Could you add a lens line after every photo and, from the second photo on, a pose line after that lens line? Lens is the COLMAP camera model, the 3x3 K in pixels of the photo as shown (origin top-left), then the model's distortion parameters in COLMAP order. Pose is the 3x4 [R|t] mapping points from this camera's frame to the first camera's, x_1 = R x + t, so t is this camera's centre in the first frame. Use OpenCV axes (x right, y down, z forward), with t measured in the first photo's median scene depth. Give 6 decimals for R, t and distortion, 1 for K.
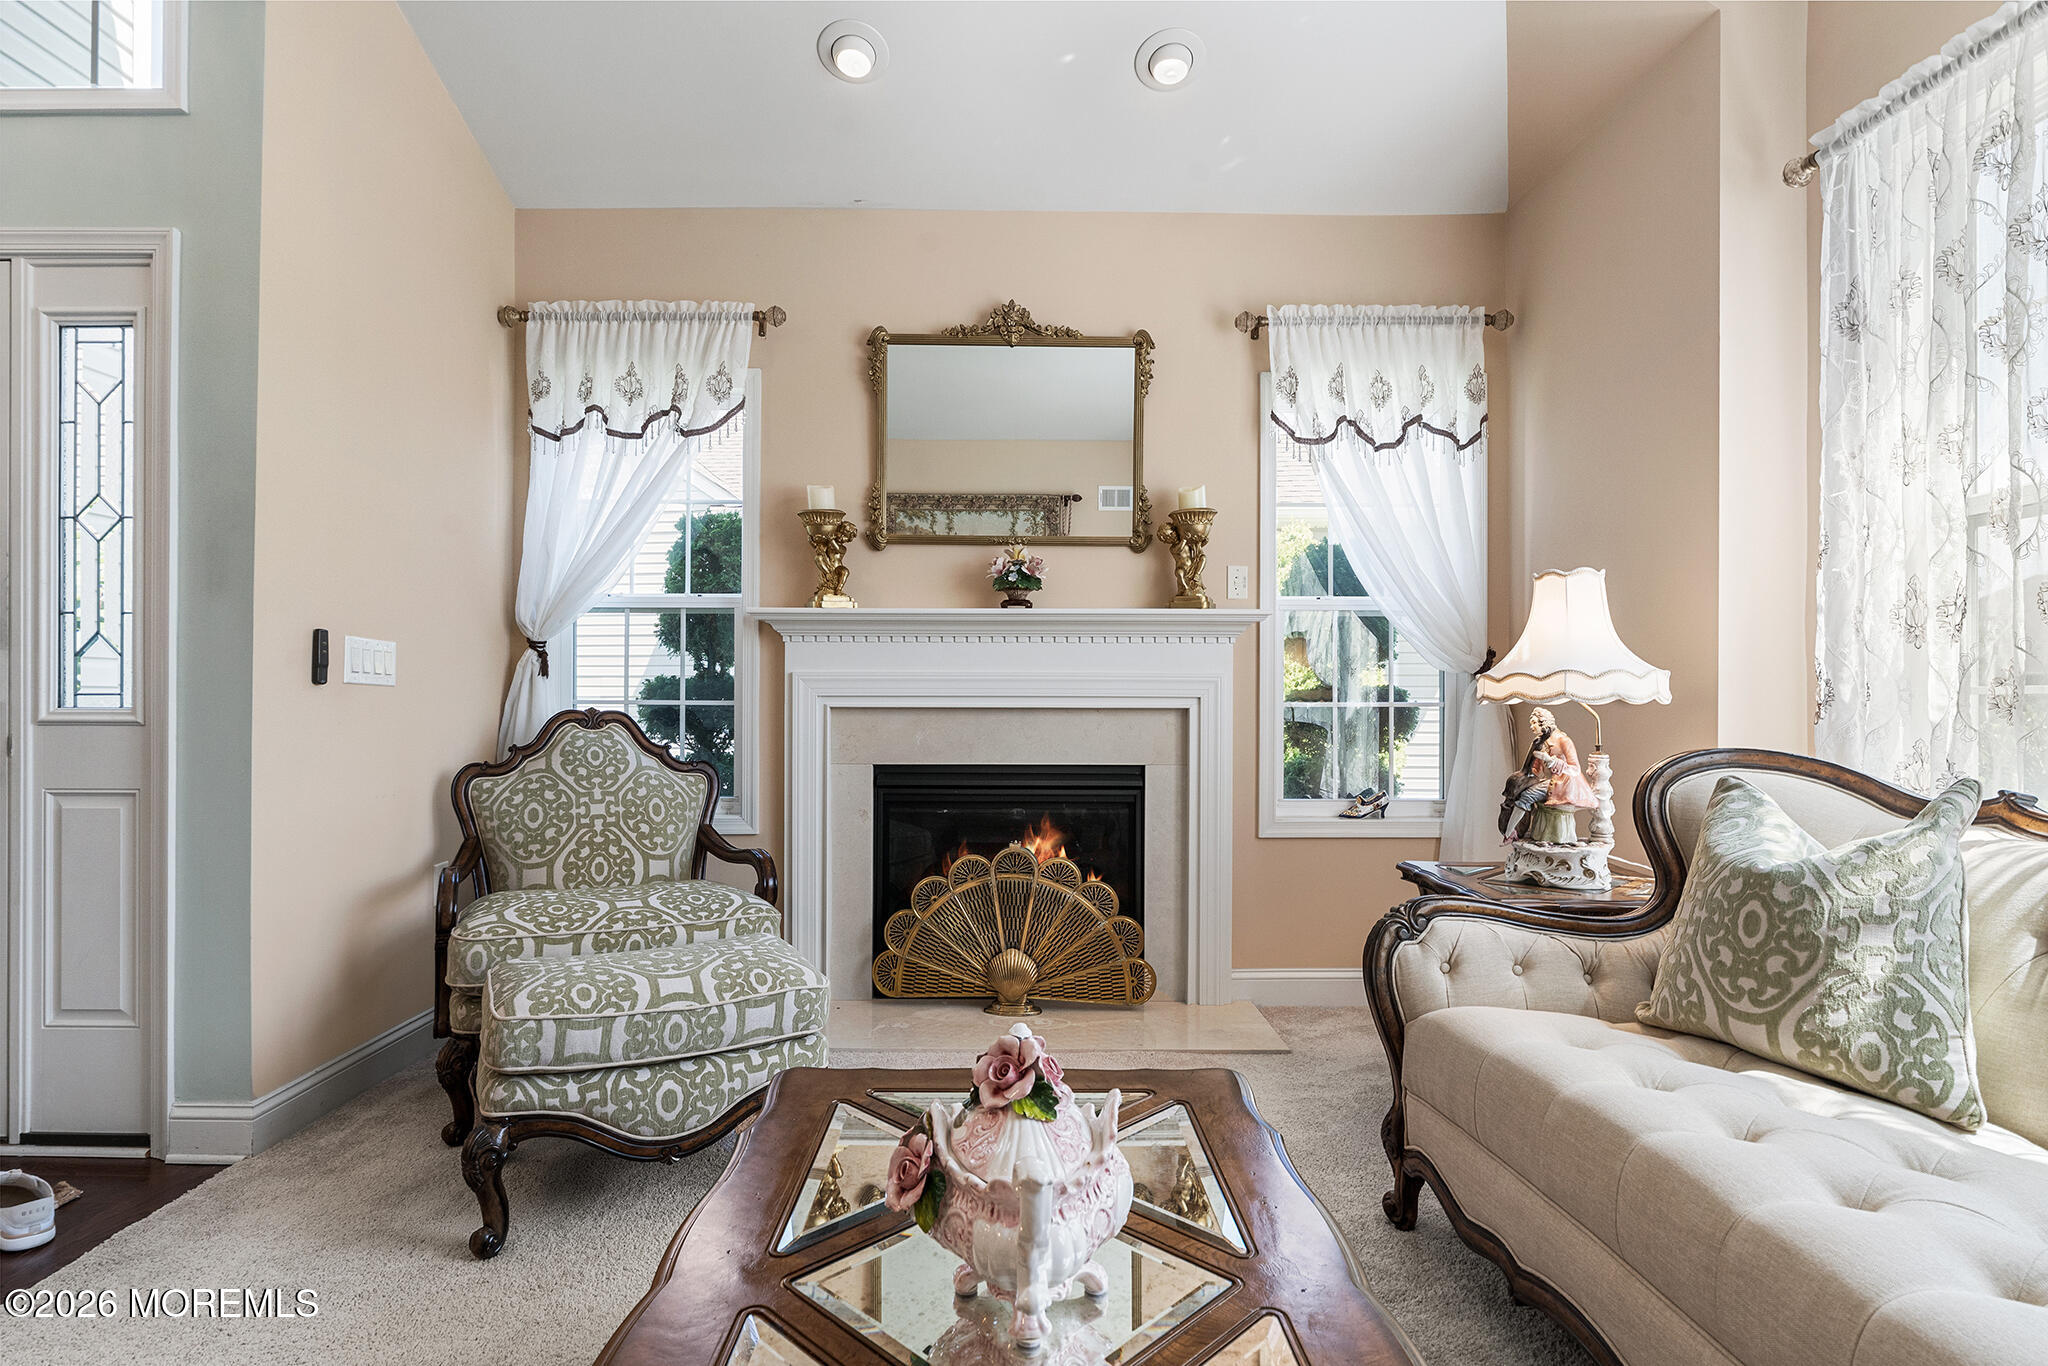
lens RADIAL K [[1048.0, 0, 1024.9], [0, 1048.0, 691.6], [0, 0, 1]] dist [0.000000, 0.001431]
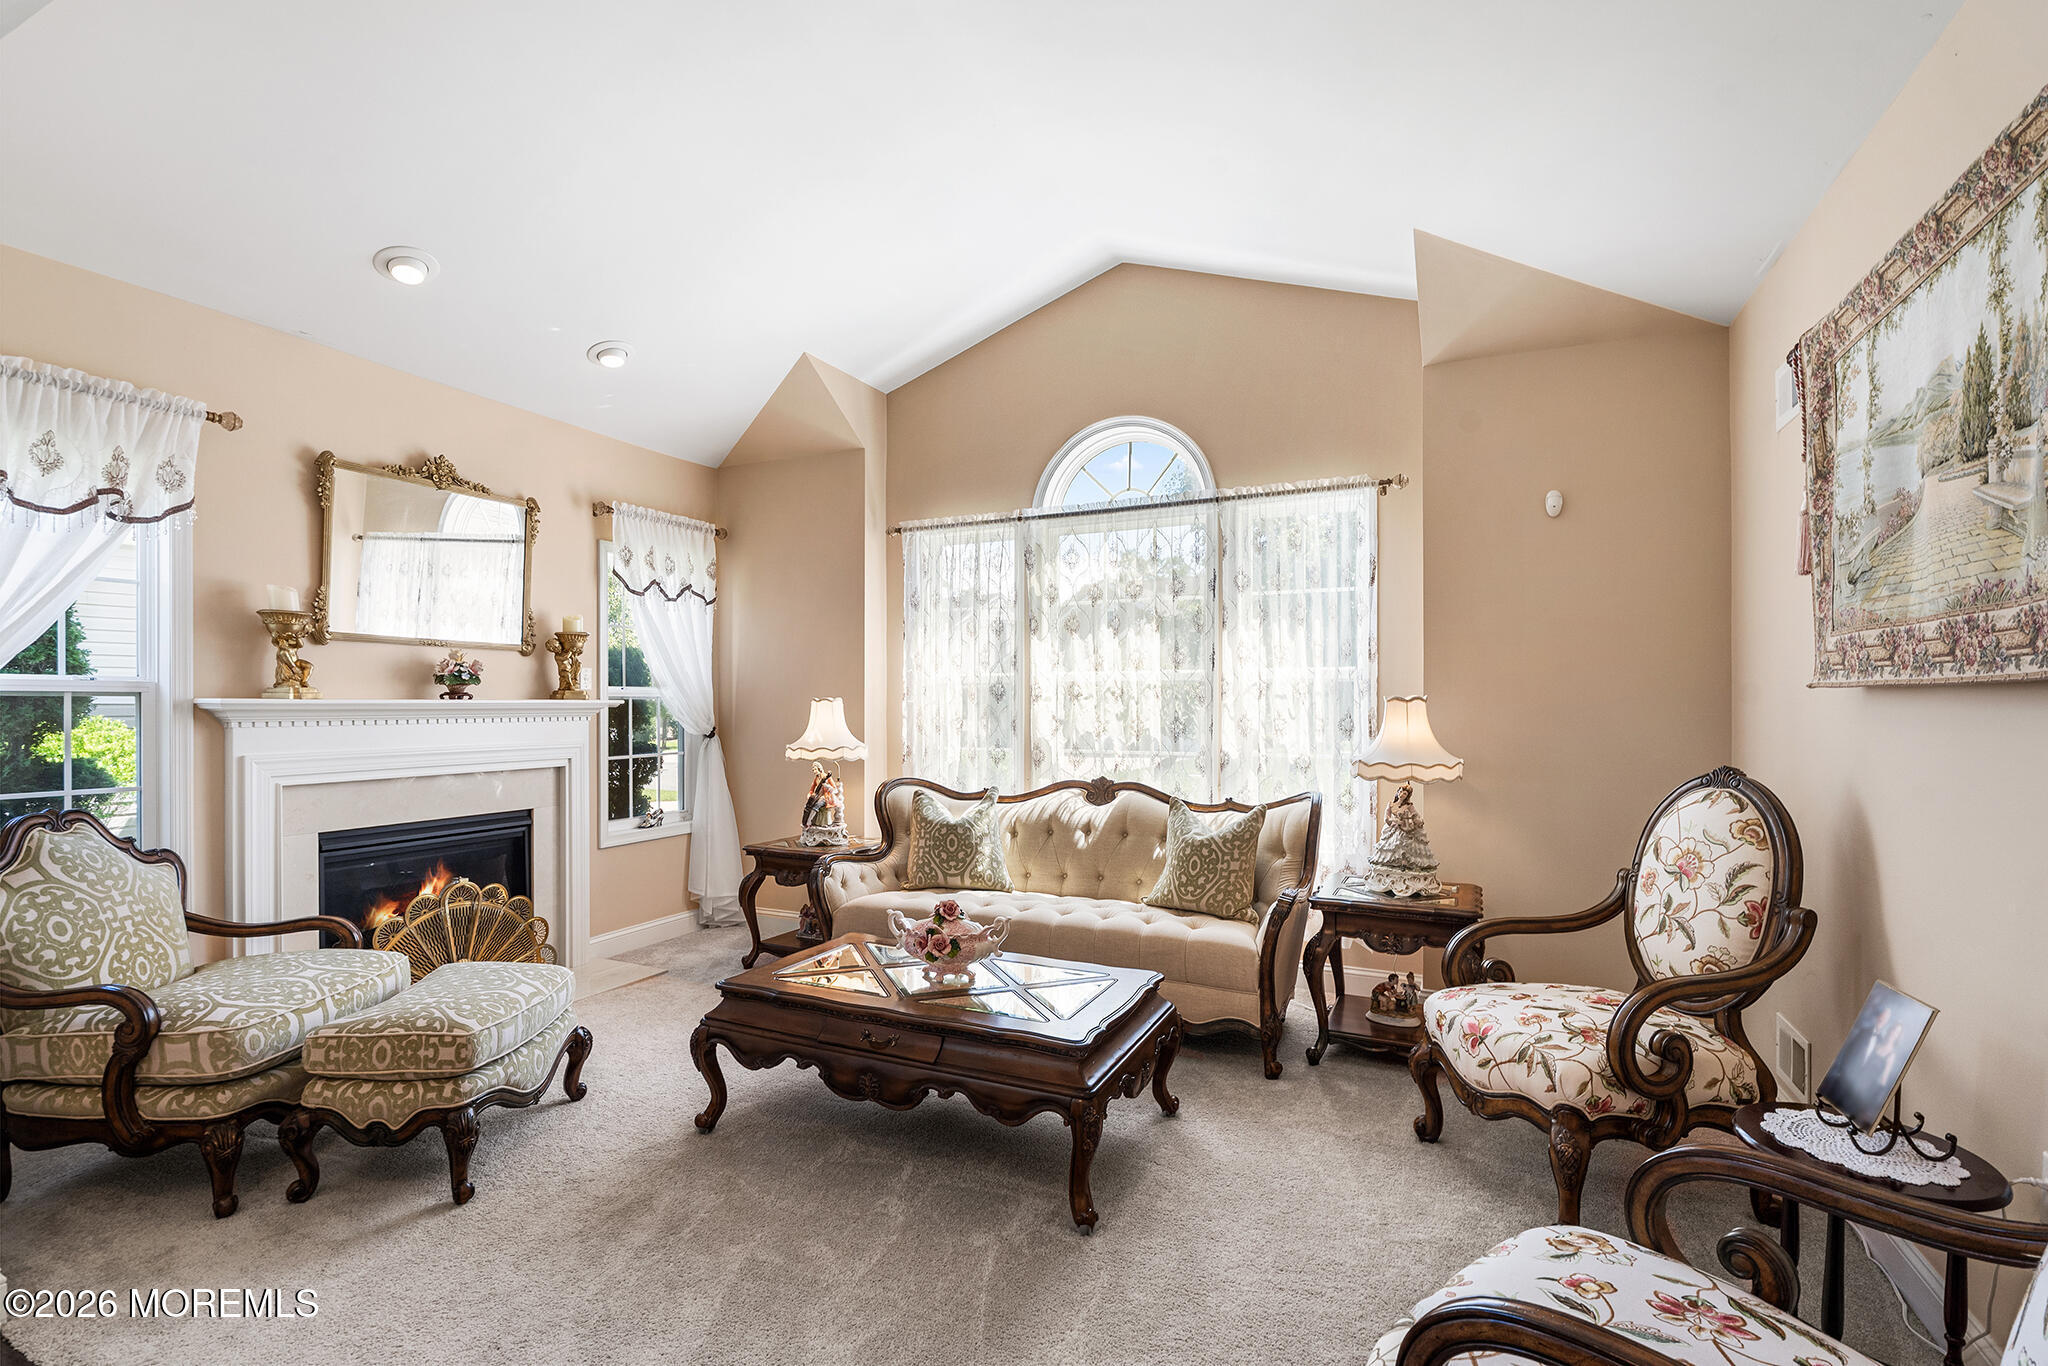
lens RADIAL K [[922.1, 0, 1022.0], [0, 922.1, 692.6], [0, 0, 1]] dist [0.000474, -0.001912]
pose [[0.432000, 0.008463, 0.901834, -0.747102], [-0.010333, 0.999937, -0.004433, -0.089958], [-0.901814, -0.007404, 0.432060, -0.129494]]
